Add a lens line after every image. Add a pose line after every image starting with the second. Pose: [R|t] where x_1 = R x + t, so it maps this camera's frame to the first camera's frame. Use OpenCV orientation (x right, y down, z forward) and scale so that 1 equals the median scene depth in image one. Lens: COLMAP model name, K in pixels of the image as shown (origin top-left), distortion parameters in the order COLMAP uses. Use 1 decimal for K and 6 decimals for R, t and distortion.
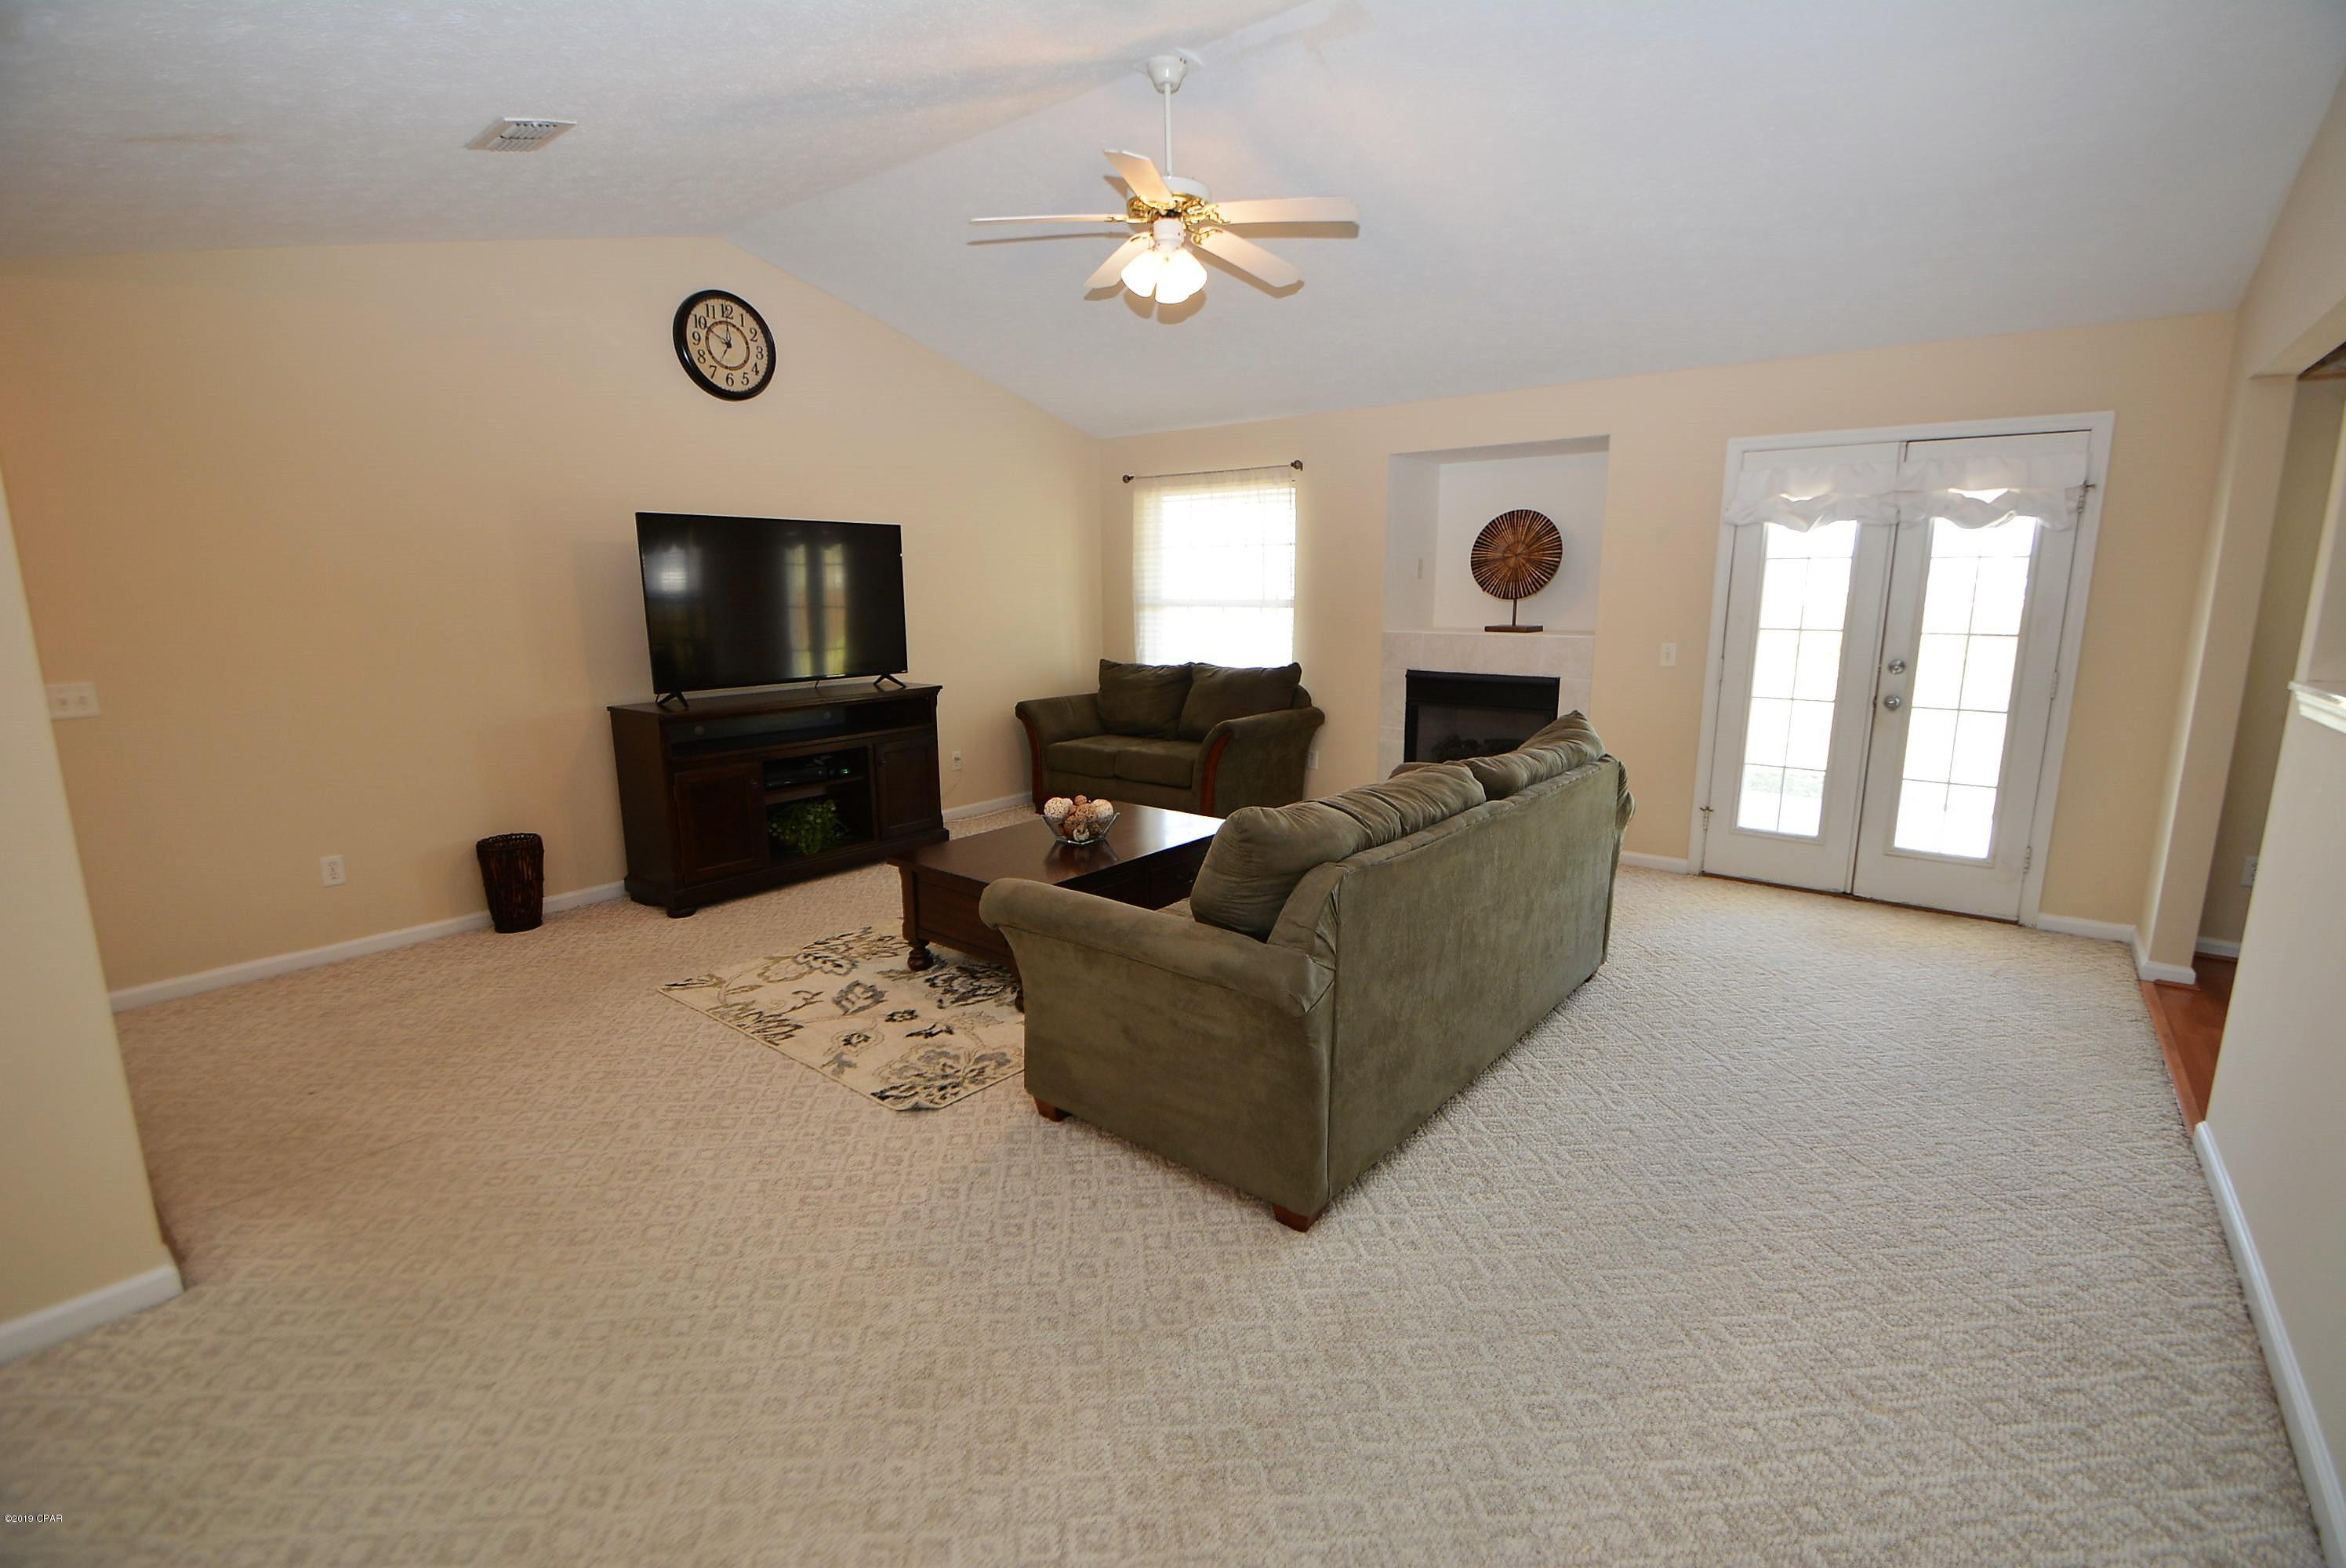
lens RADIAL K [[1041.3, 0, 1181.7], [0, 1041.3, 788.0], [0, 0, 1]] dist [-0.001219, -0.008644]
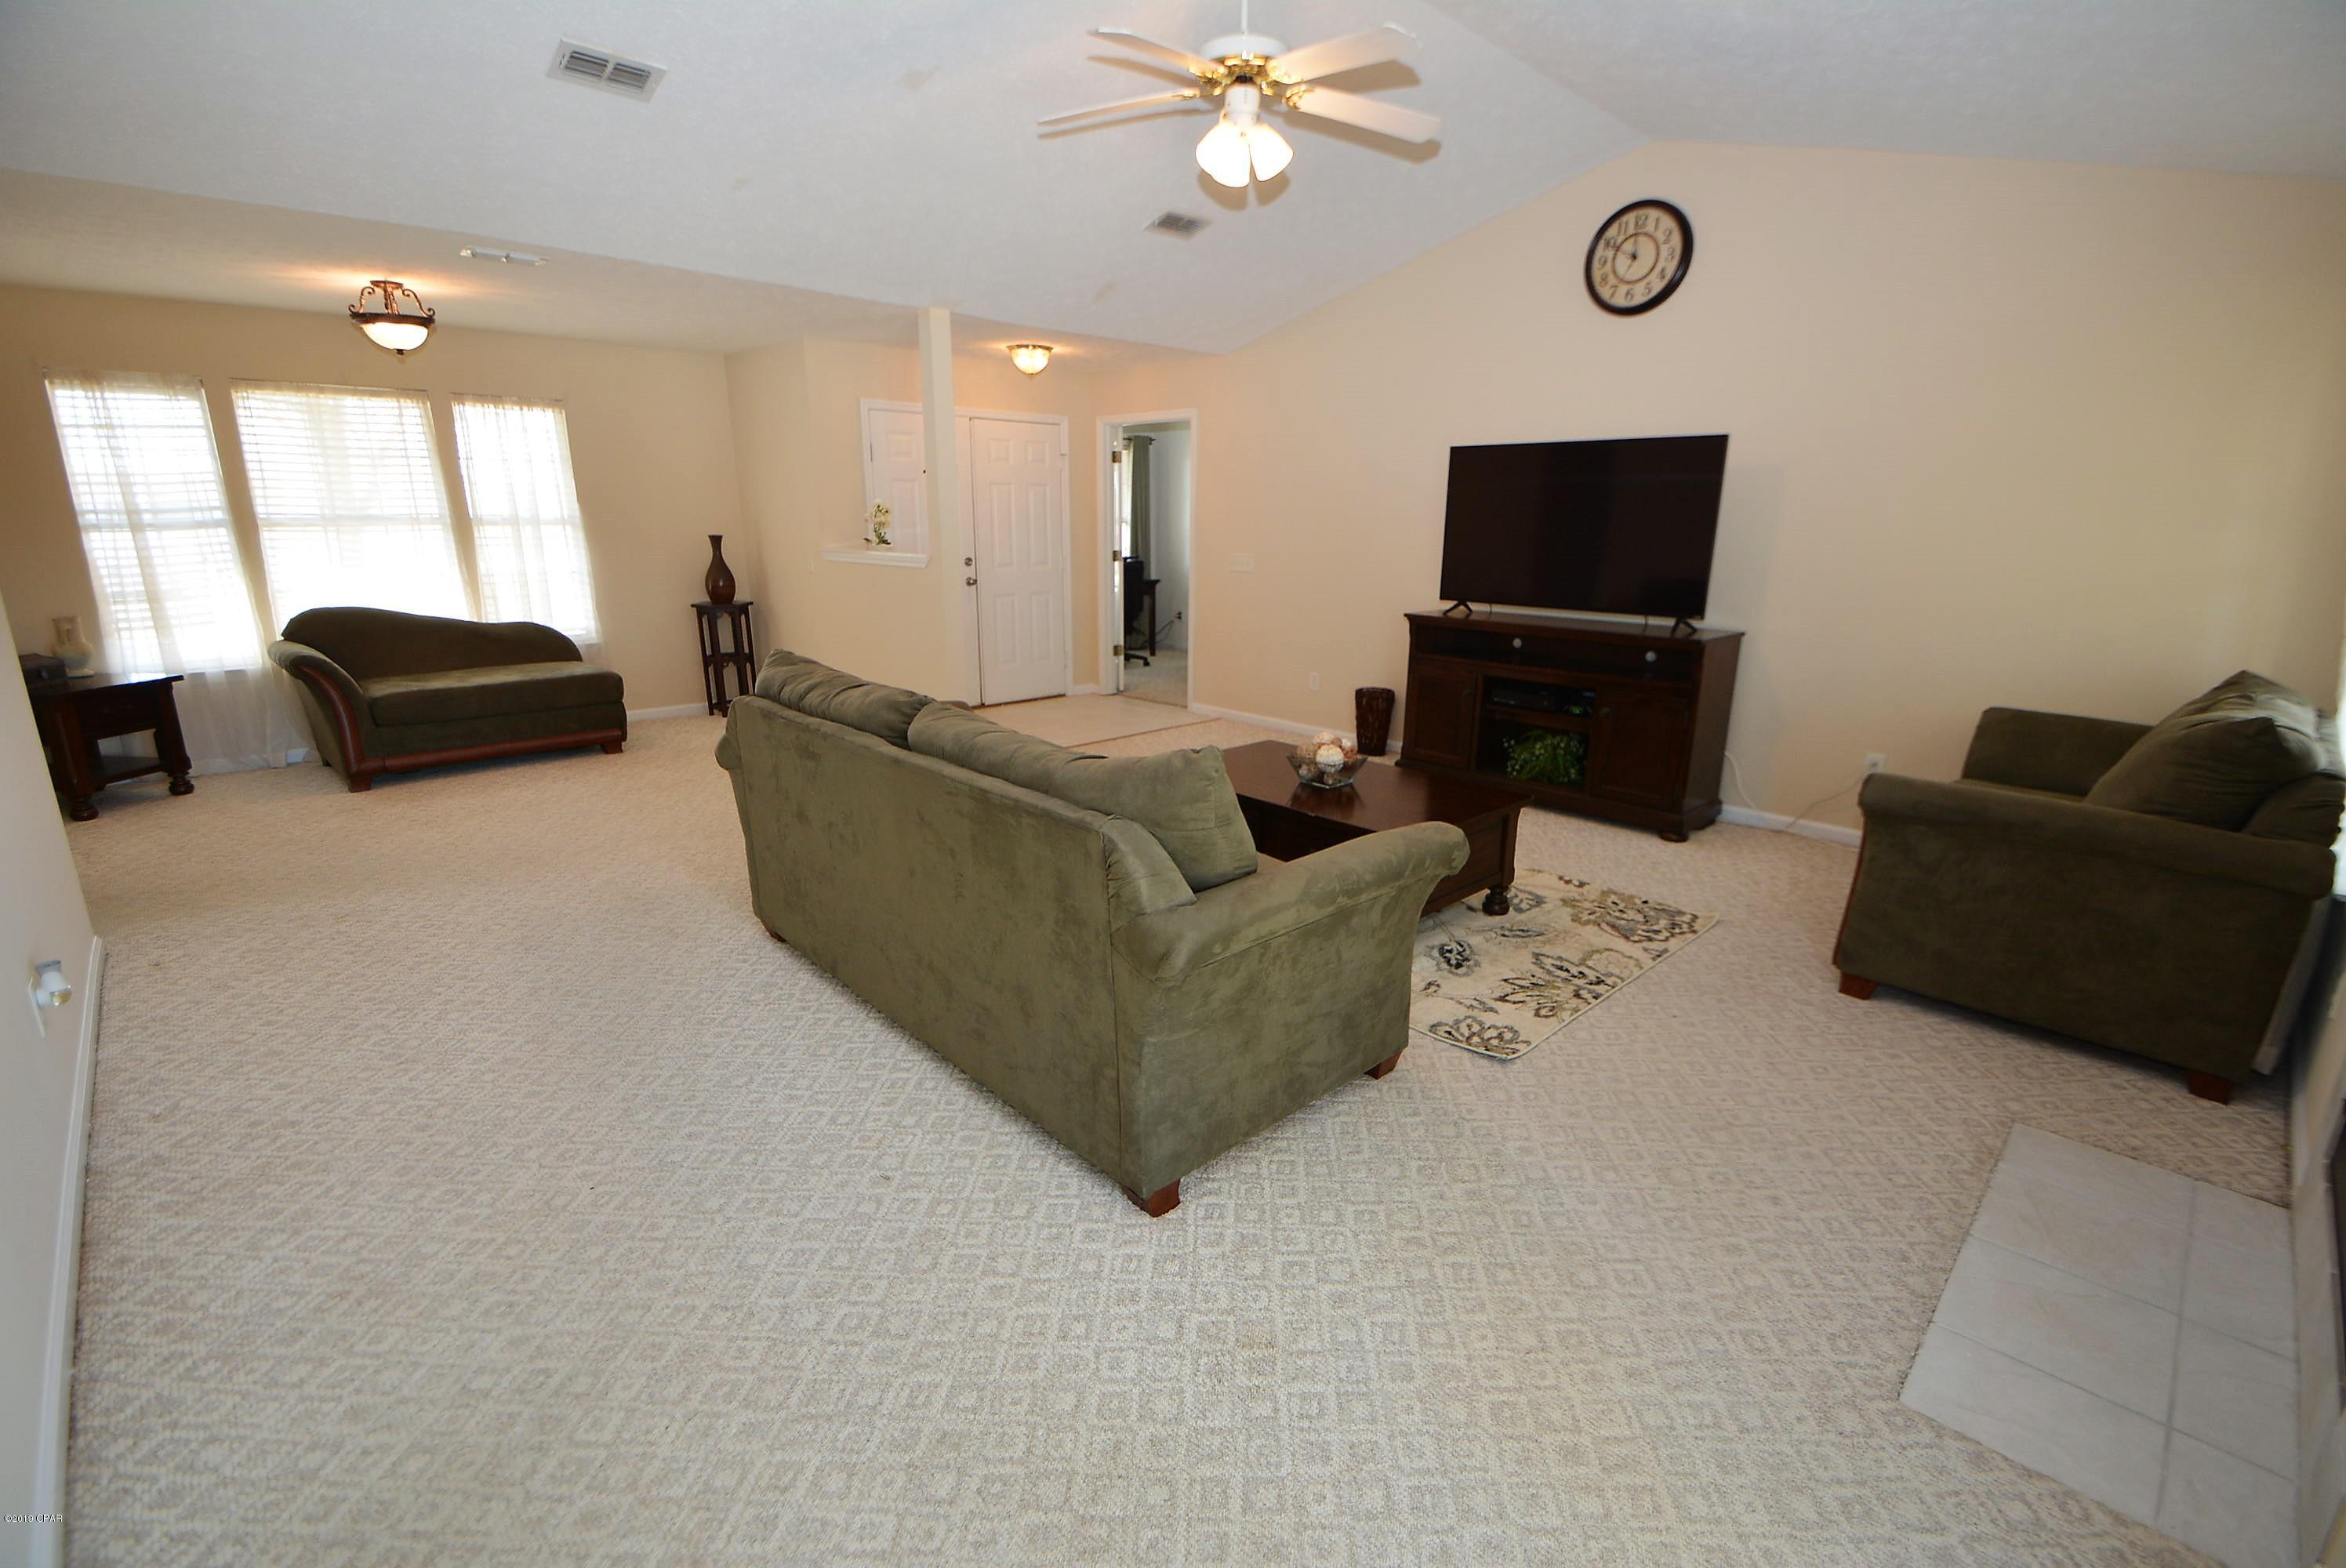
lens RADIAL K [[1041.3, 0, 1172.1], [0, 1041.3, 784.7], [0, 0, 1]] dist [-0.001219, -0.008644]
pose [[-0.131977, 0.251704, -0.958763, 0.676467], [-0.197868, 0.941069, 0.274296, -0.145873], [0.971303, 0.225910, -0.074395, 0.771646]]
